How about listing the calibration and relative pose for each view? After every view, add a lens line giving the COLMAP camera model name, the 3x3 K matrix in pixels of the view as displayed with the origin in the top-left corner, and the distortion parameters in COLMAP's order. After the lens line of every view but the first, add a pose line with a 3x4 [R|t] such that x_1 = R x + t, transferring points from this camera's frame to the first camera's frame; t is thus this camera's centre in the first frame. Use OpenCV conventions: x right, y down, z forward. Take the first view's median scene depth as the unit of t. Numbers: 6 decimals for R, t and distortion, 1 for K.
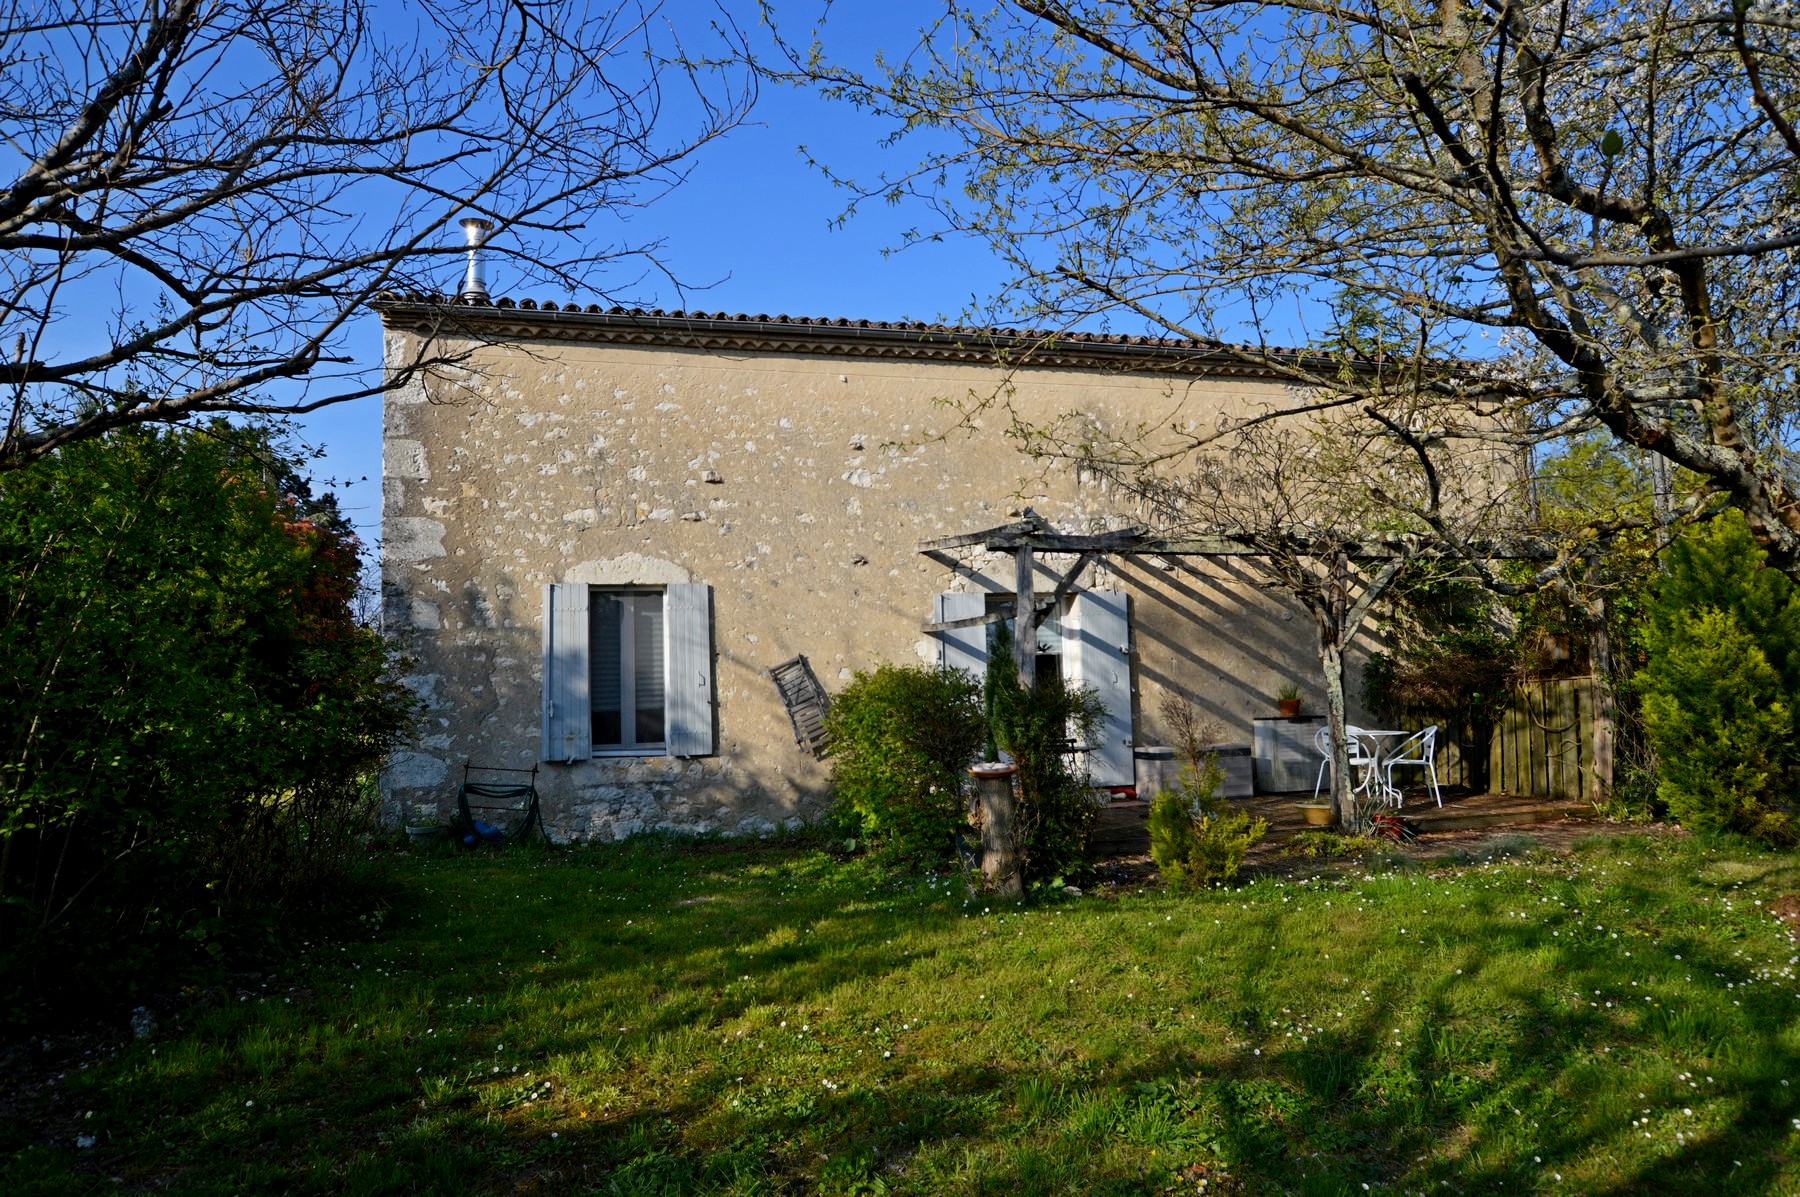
lens RADIAL K [[1131.9, 0, 903.2], [0, 1131.9, 604.4], [0, 0, 1]] dist [-0.009383, 0.000322]
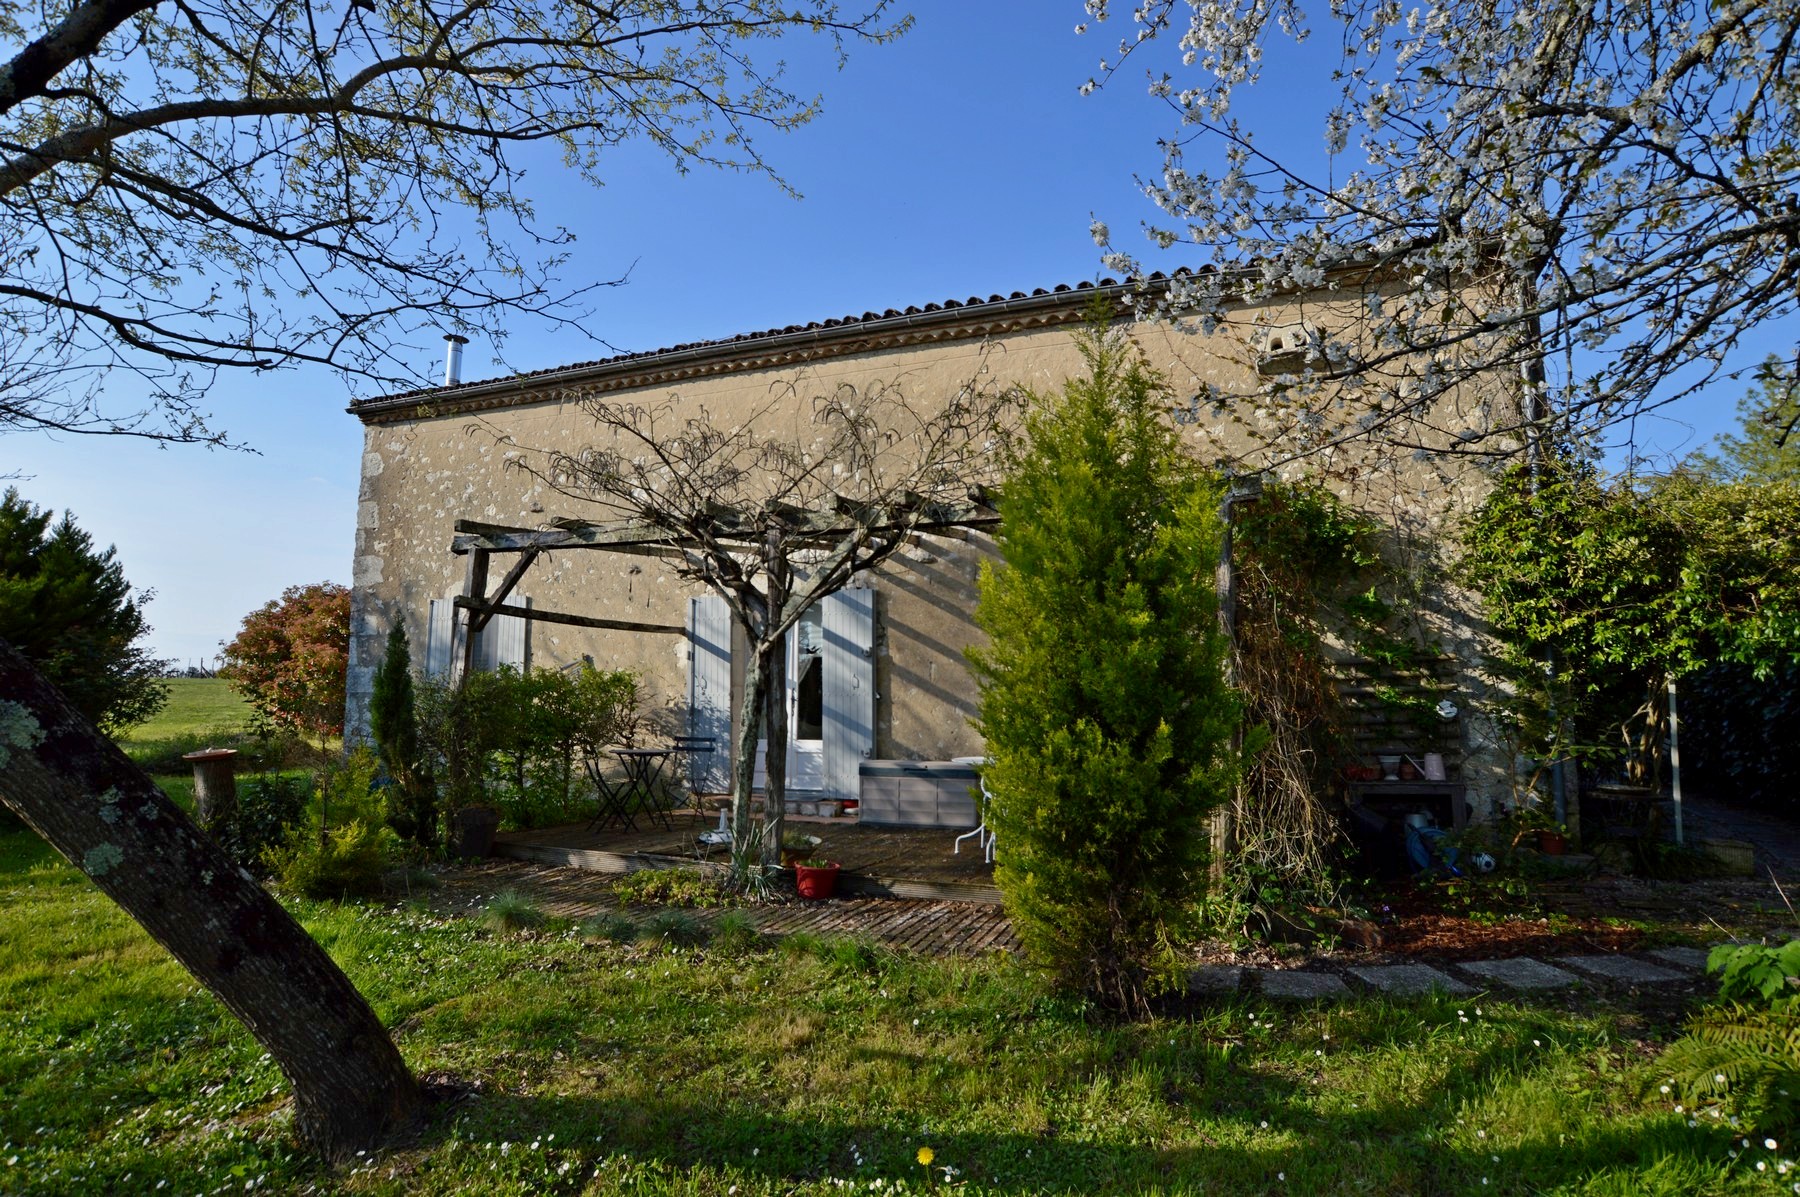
lens RADIAL K [[941.2, 0, 905.4], [0, 941.2, 596.4], [0, 0, 1]] dist [-0.025759, -0.001231]
pose [[0.792041, -0.035039, -0.609462, 0.722018], [0.020560, 0.999316, -0.030734, 0.020584], [0.610122, 0.011812, 0.792220, 0.432168]]
